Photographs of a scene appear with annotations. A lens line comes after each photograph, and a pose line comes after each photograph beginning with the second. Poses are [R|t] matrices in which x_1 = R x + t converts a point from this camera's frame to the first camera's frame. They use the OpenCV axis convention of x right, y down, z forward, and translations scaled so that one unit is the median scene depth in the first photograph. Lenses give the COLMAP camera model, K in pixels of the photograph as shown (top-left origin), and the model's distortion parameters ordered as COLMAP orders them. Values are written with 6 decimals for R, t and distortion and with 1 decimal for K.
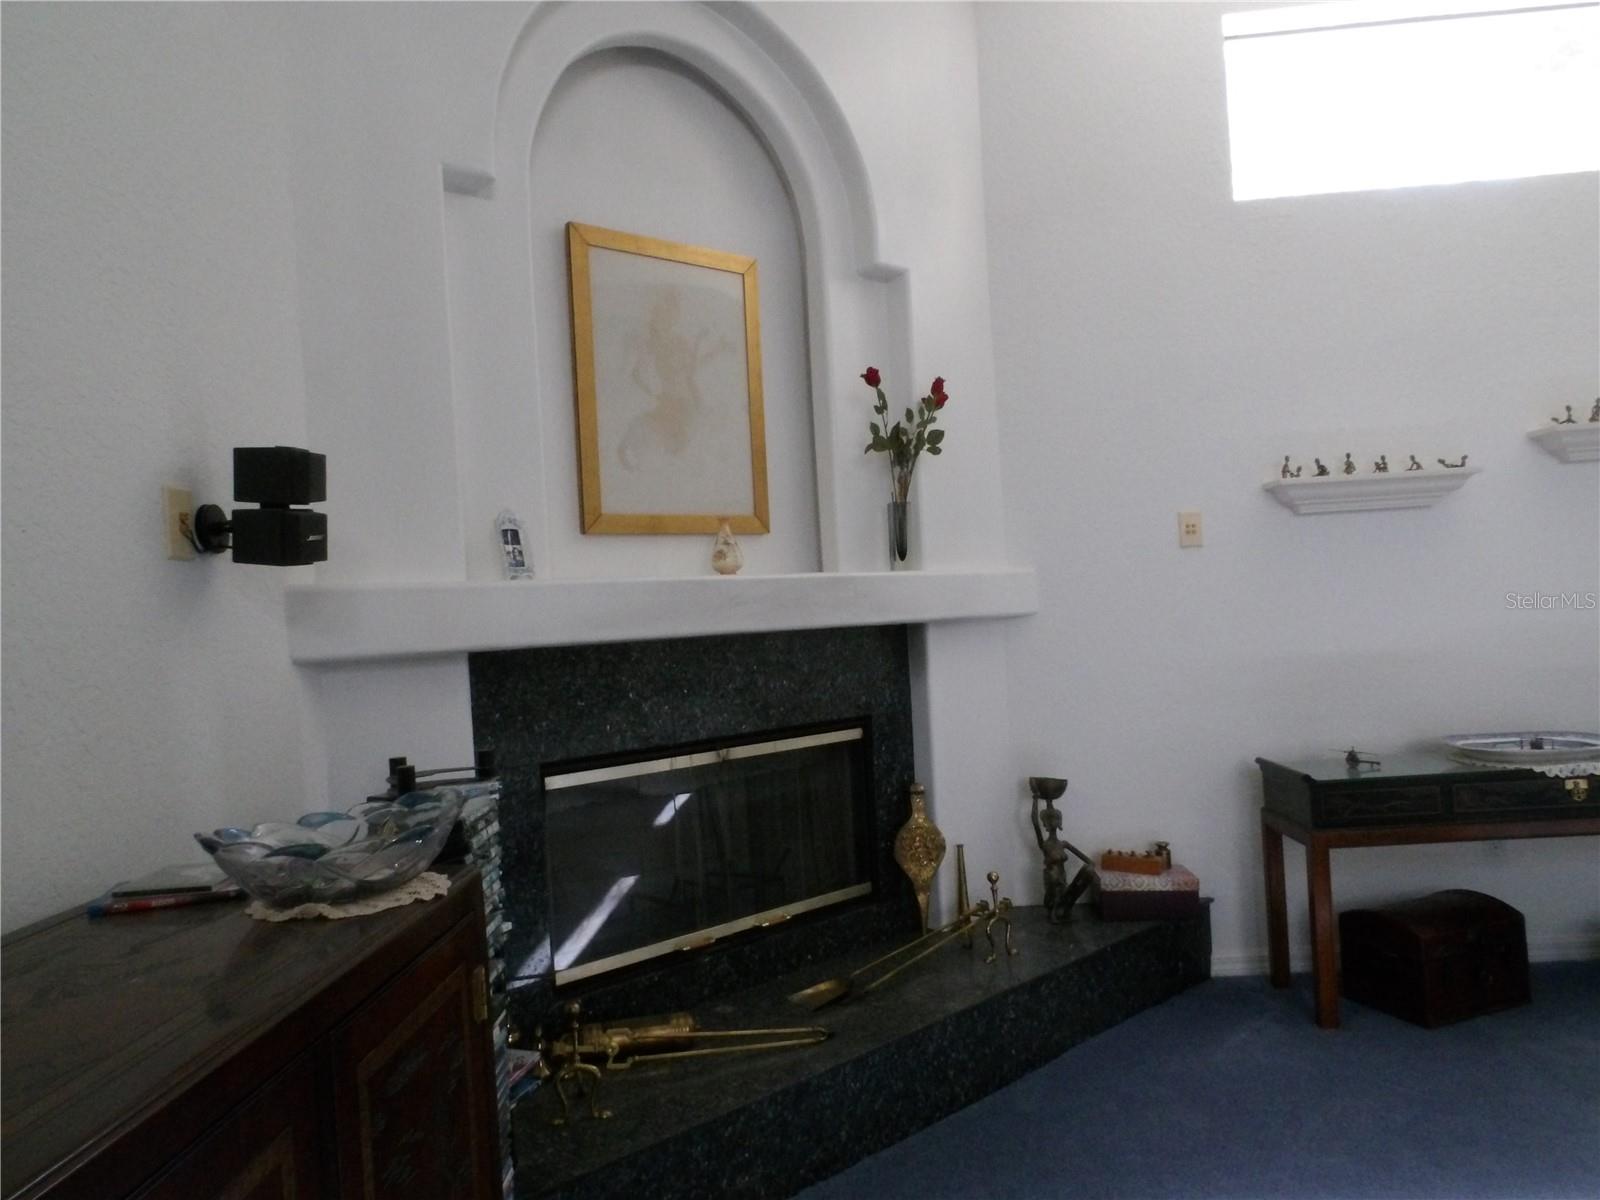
lens RADIAL K [[1125.3, 0, 800.0], [0, 1125.3, 600.0], [0, 0, 1]] dist [0.001287, 0.000558]
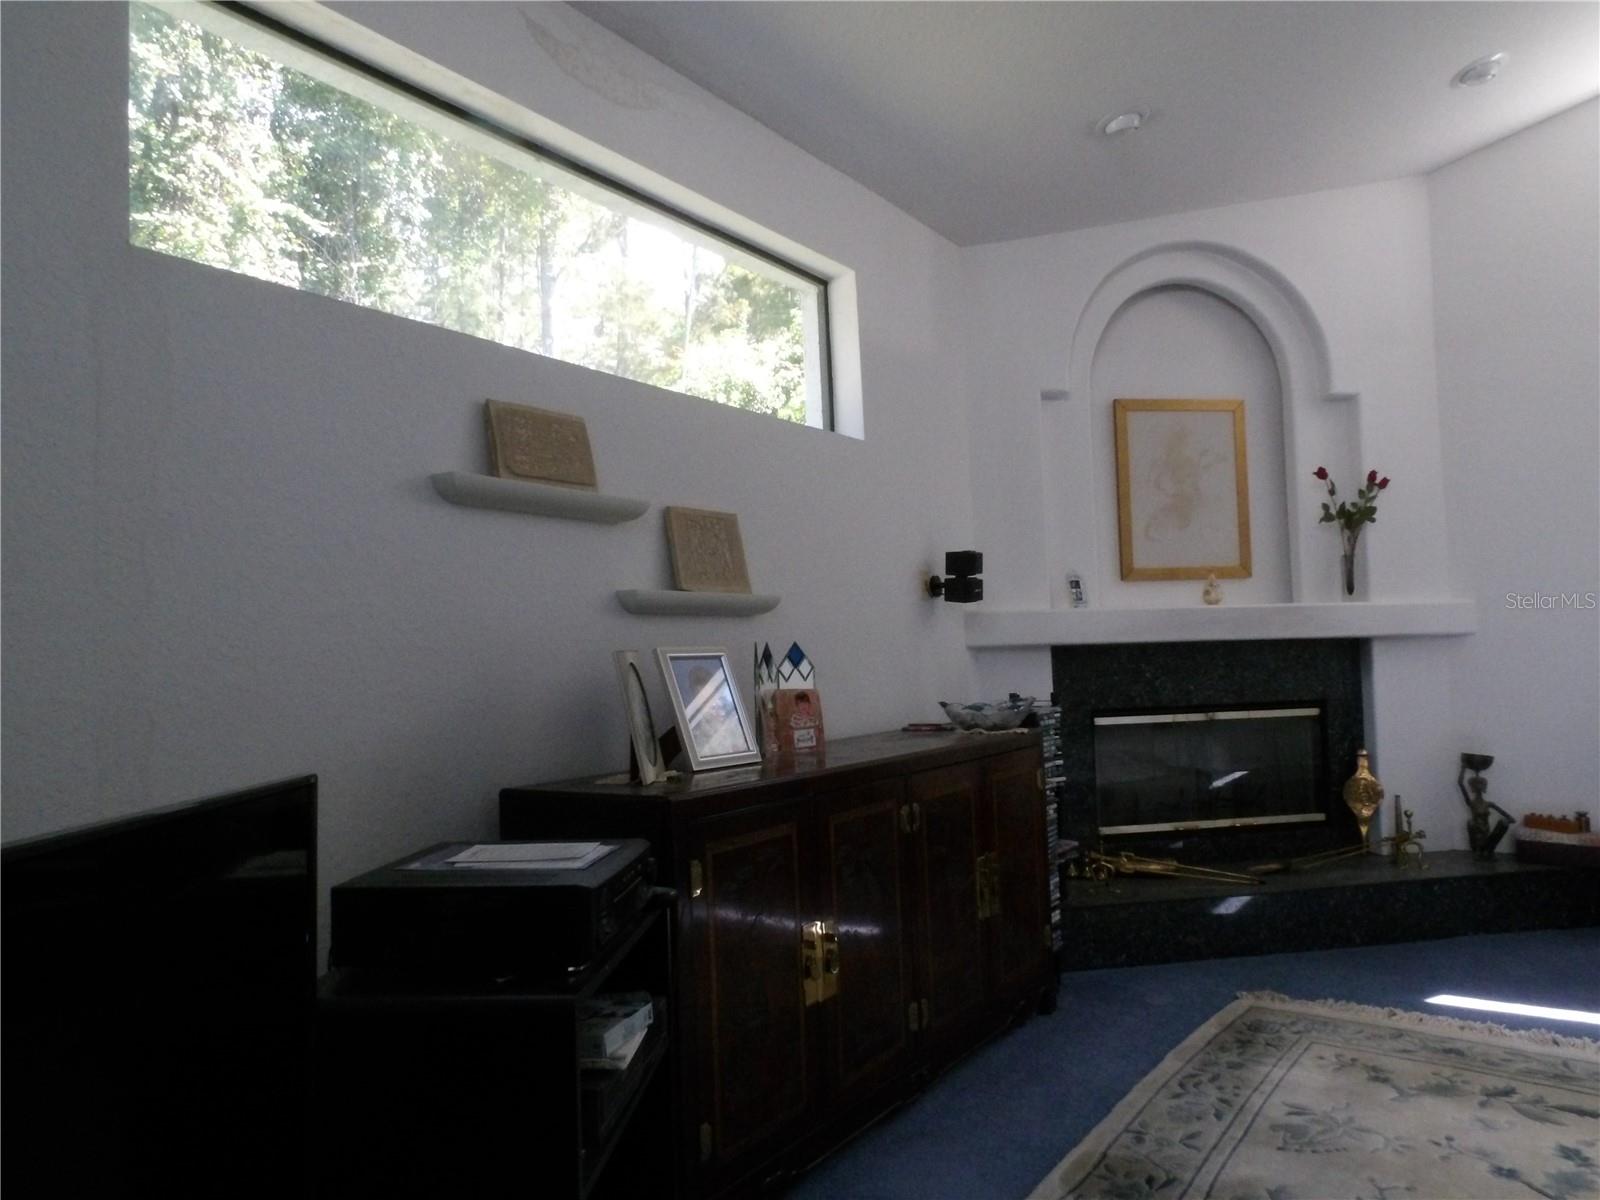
lens RADIAL K [[1087.8, 0, 800.0], [0, 1087.8, 600.0], [0, 0, 1]] dist [0.007680, 0.001687]
pose [[0.848177, 0.003783, -0.529700, 0.241560], [-0.012007, 0.999855, -0.012085, -0.002825], [0.529577, 0.016610, 0.848099, -0.594502]]
